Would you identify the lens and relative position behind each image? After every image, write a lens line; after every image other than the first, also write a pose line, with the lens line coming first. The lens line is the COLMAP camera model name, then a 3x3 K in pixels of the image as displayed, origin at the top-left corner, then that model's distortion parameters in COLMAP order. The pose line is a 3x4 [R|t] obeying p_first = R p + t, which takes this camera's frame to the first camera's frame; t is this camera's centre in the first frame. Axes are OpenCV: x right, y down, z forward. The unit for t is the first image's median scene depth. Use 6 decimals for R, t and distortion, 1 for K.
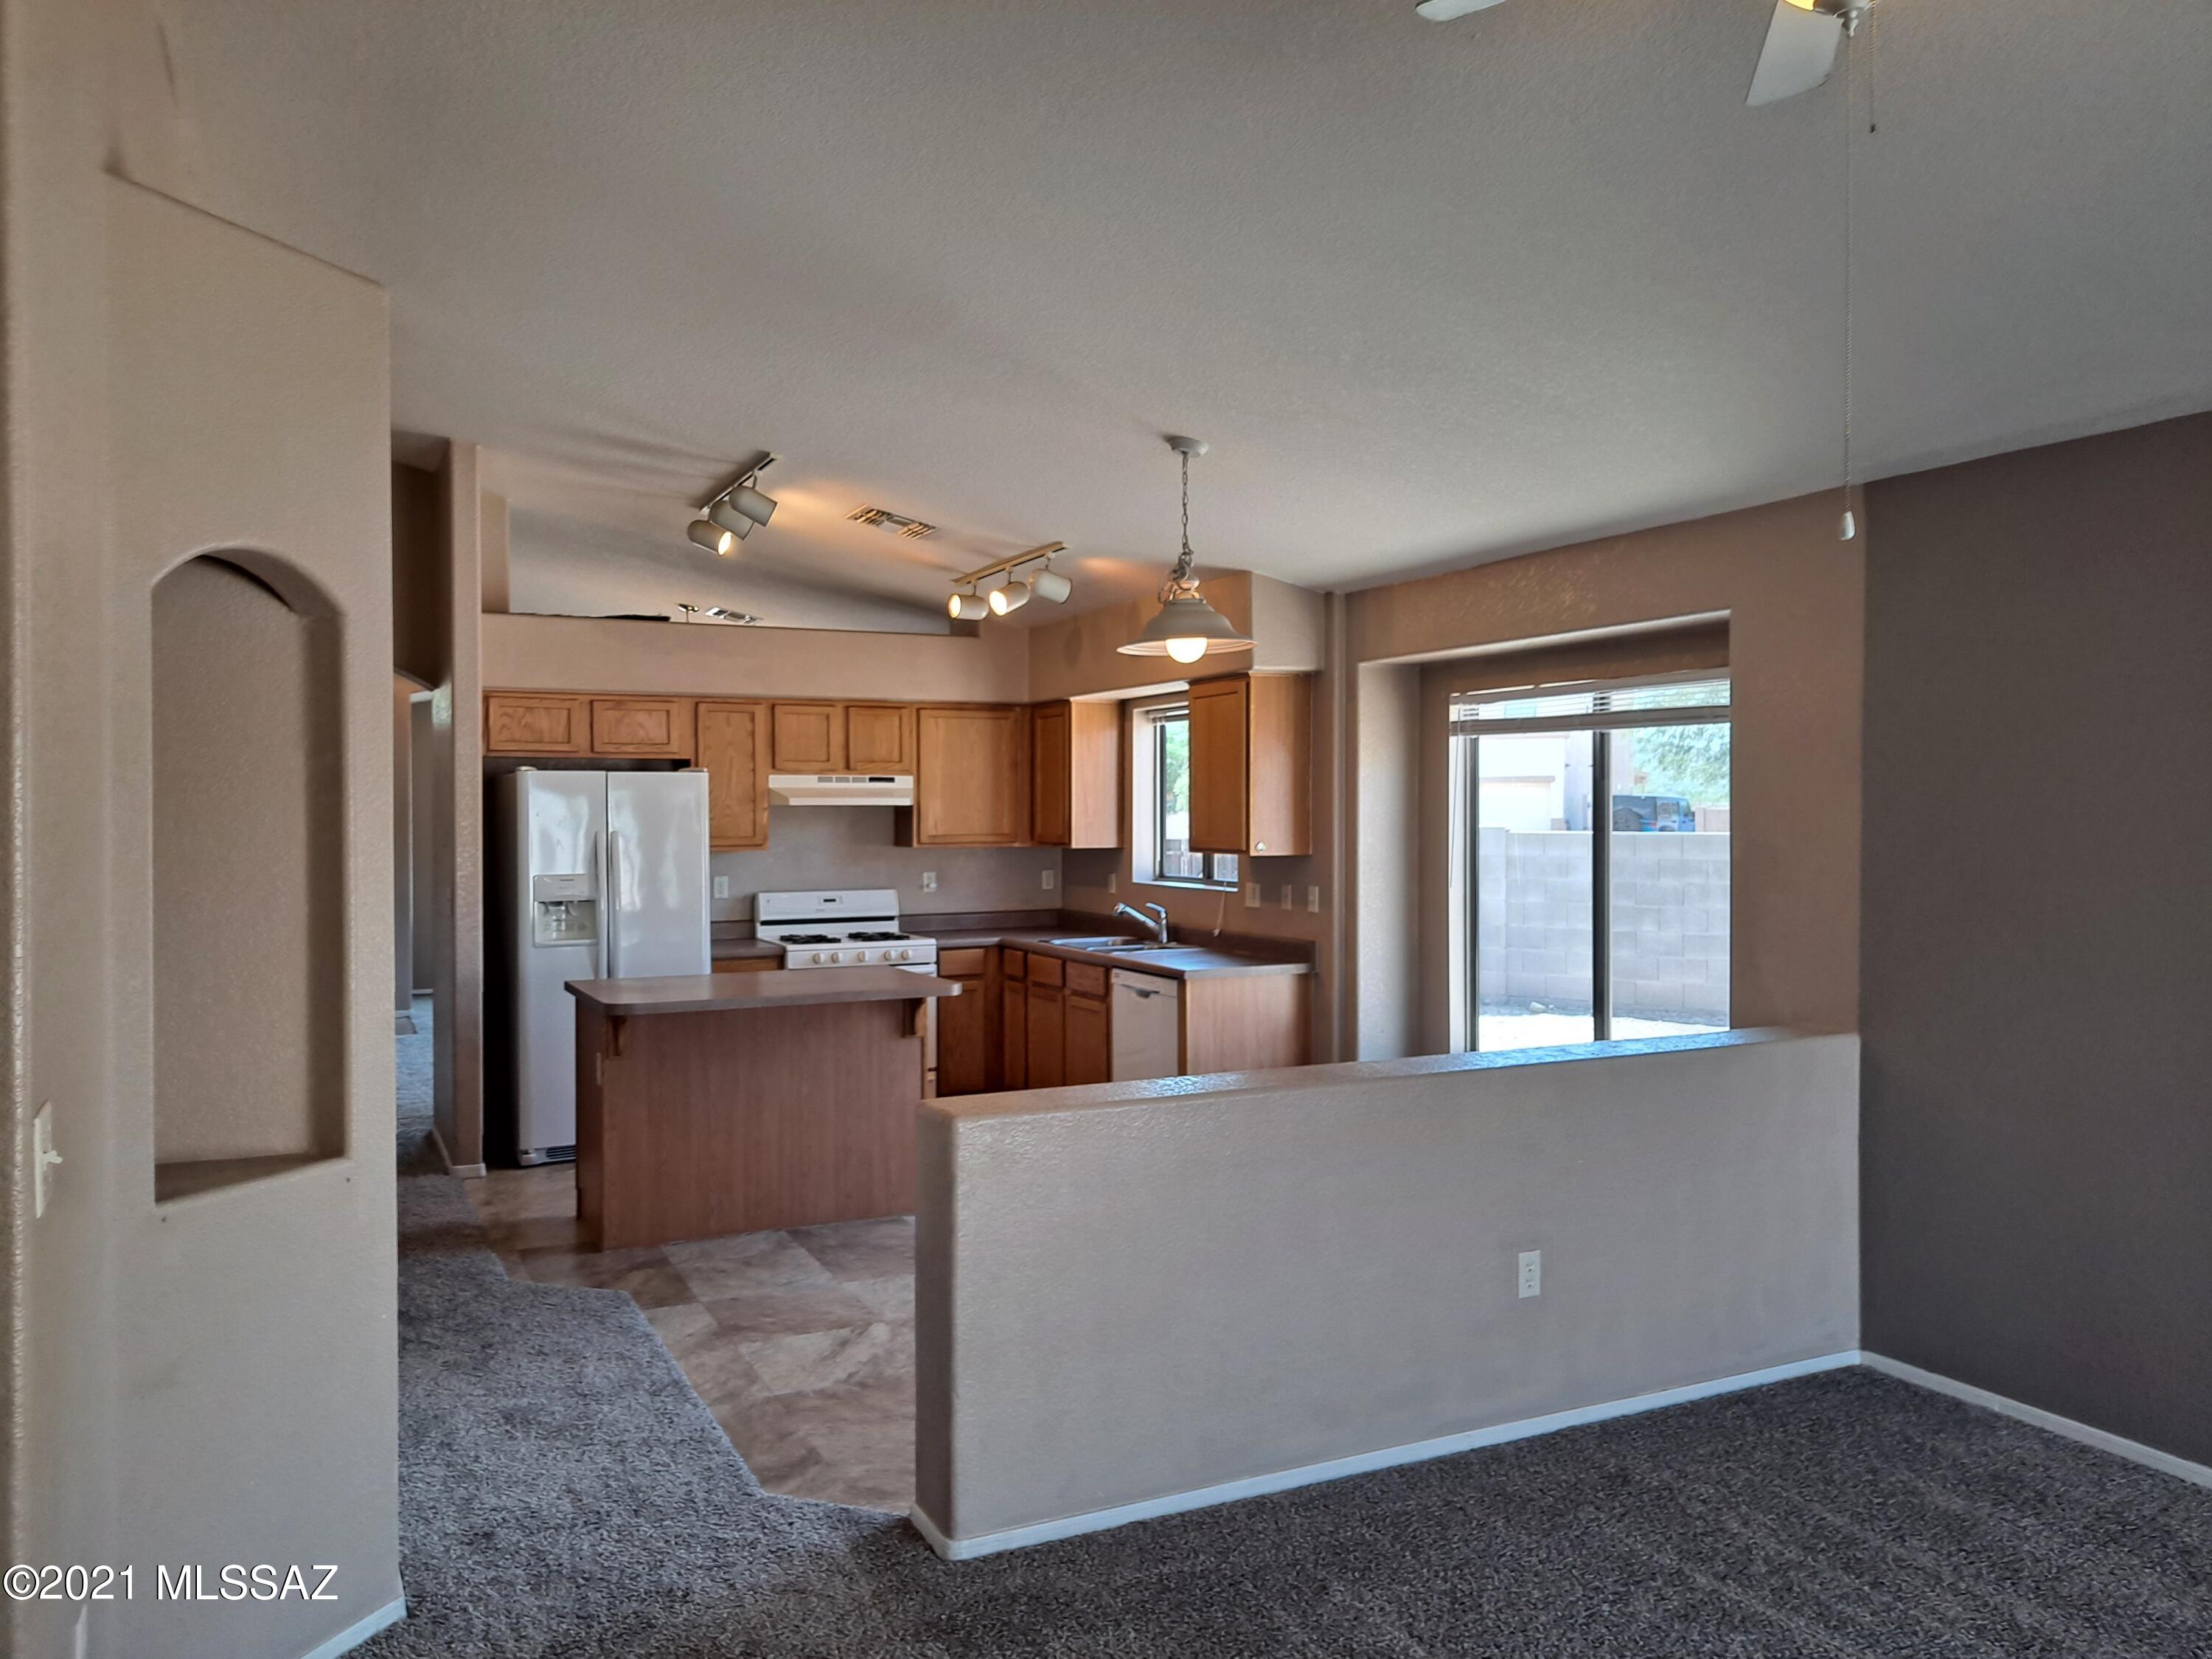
lens RADIAL K [[1620.1, 0, 1097.7], [0, 1620.1, 821.8], [0, 0, 1]] dist [0.046037, -0.056140]
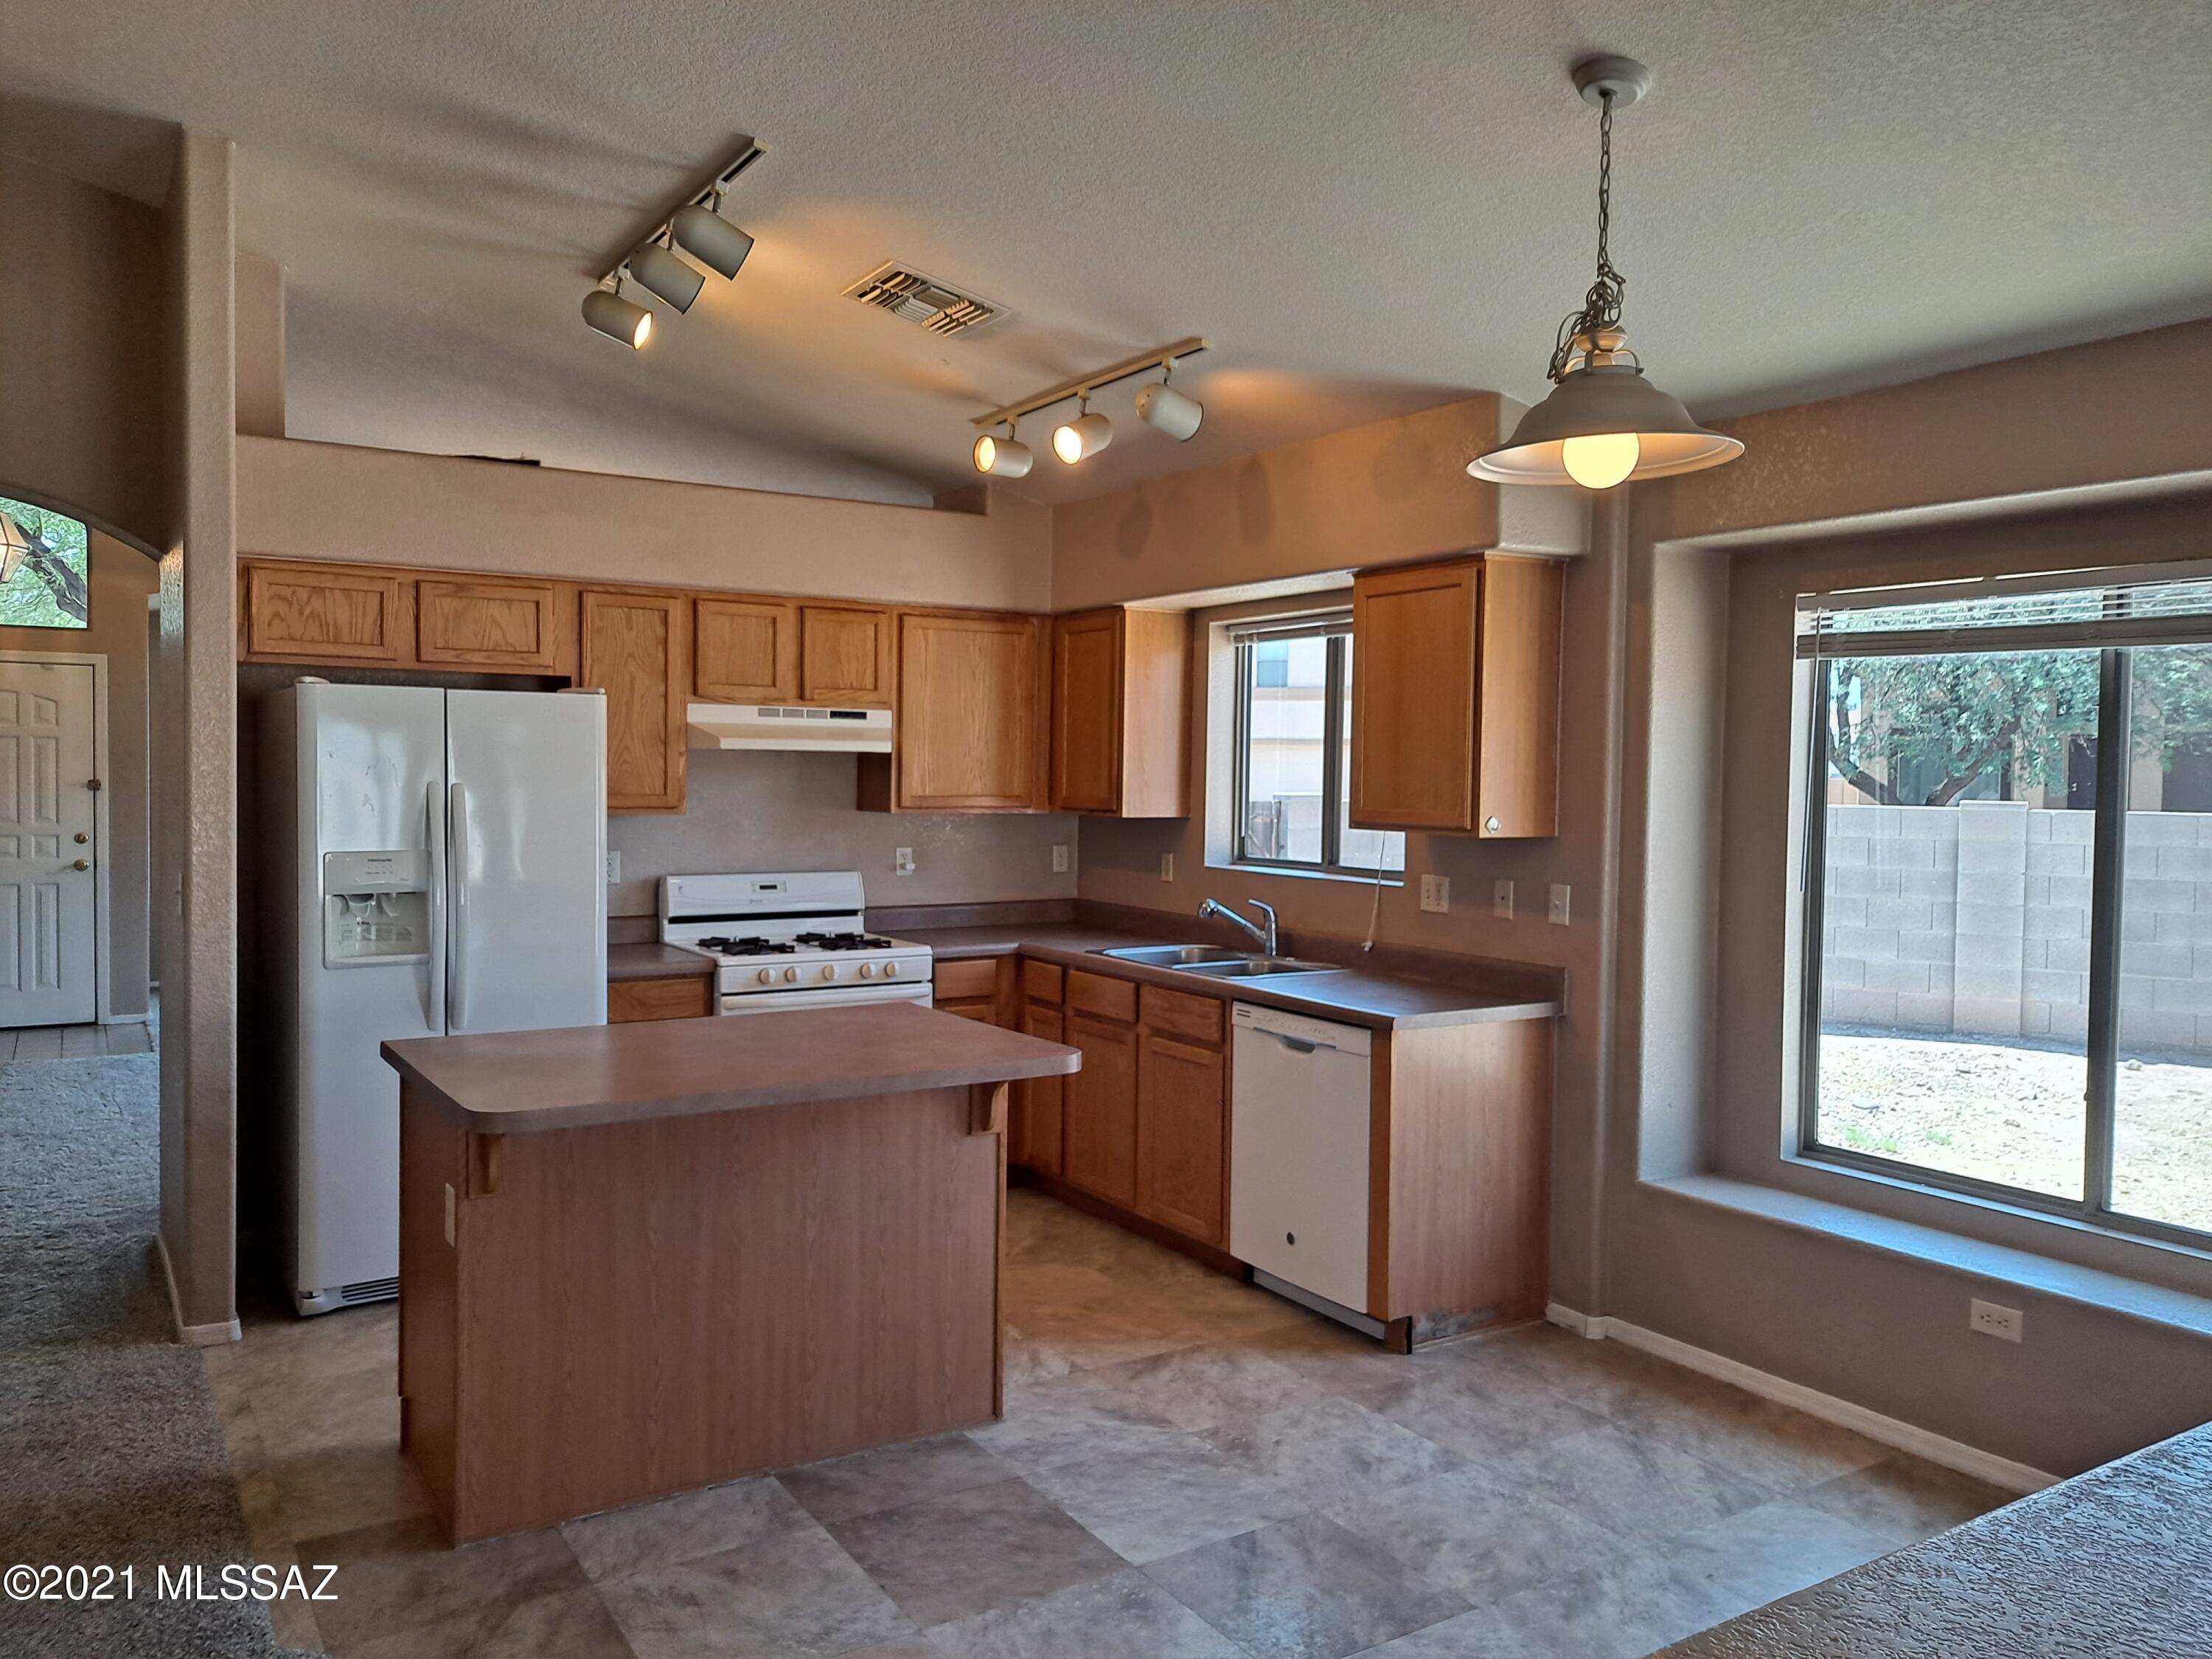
lens RADIAL K [[1620.1, 0, 1095.0], [0, 1620.1, 820.1], [0, 0, 1]] dist [0.046037, -0.056140]
pose [[0.993569, 0.013208, 0.112452, -0.121069], [-0.015975, 0.999590, 0.023749, 0.000969], [-0.112092, -0.025393, 0.993373, 0.339431]]
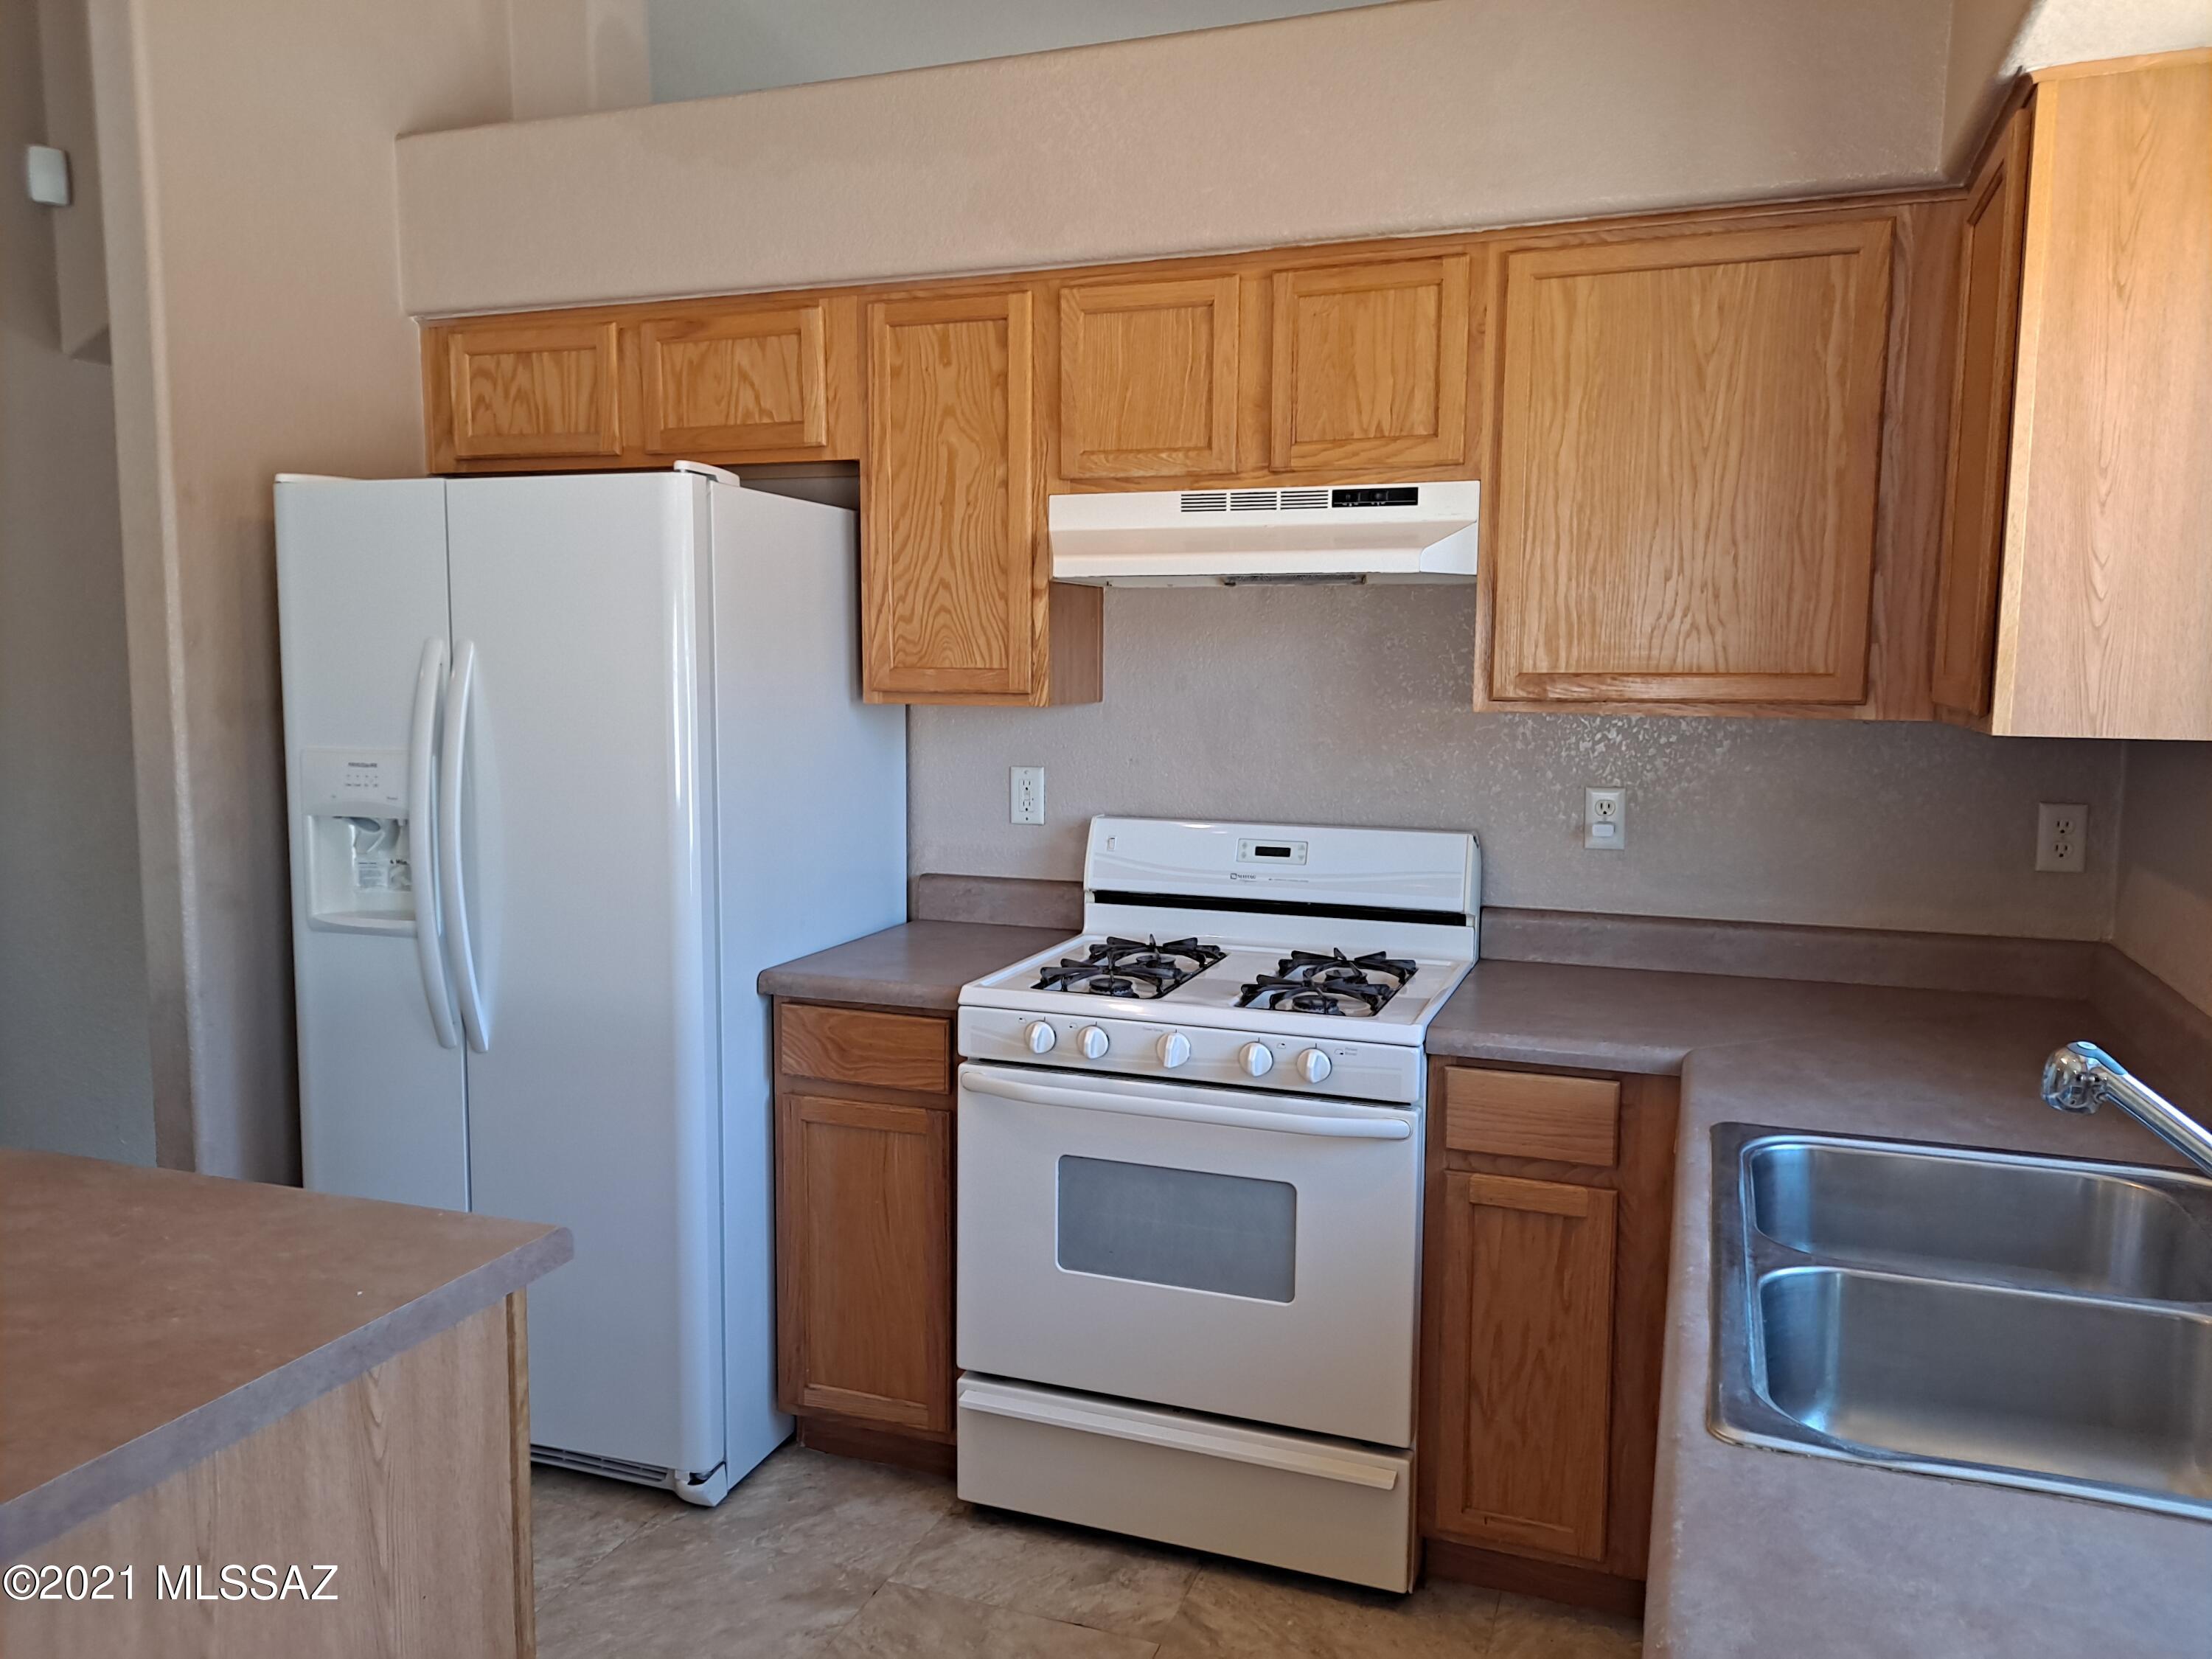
lens RADIAL K [[1620.1, 0, 1096.9], [0, 1620.1, 839.8], [0, 0, 1]] dist [0.046037, -0.056140]
pose [[0.689181, 0.091530, -0.718785, 0.076020], [-0.012765, 0.993369, 0.114256, 0.006052], [0.724477, -0.069568, 0.685780, 0.840100]]
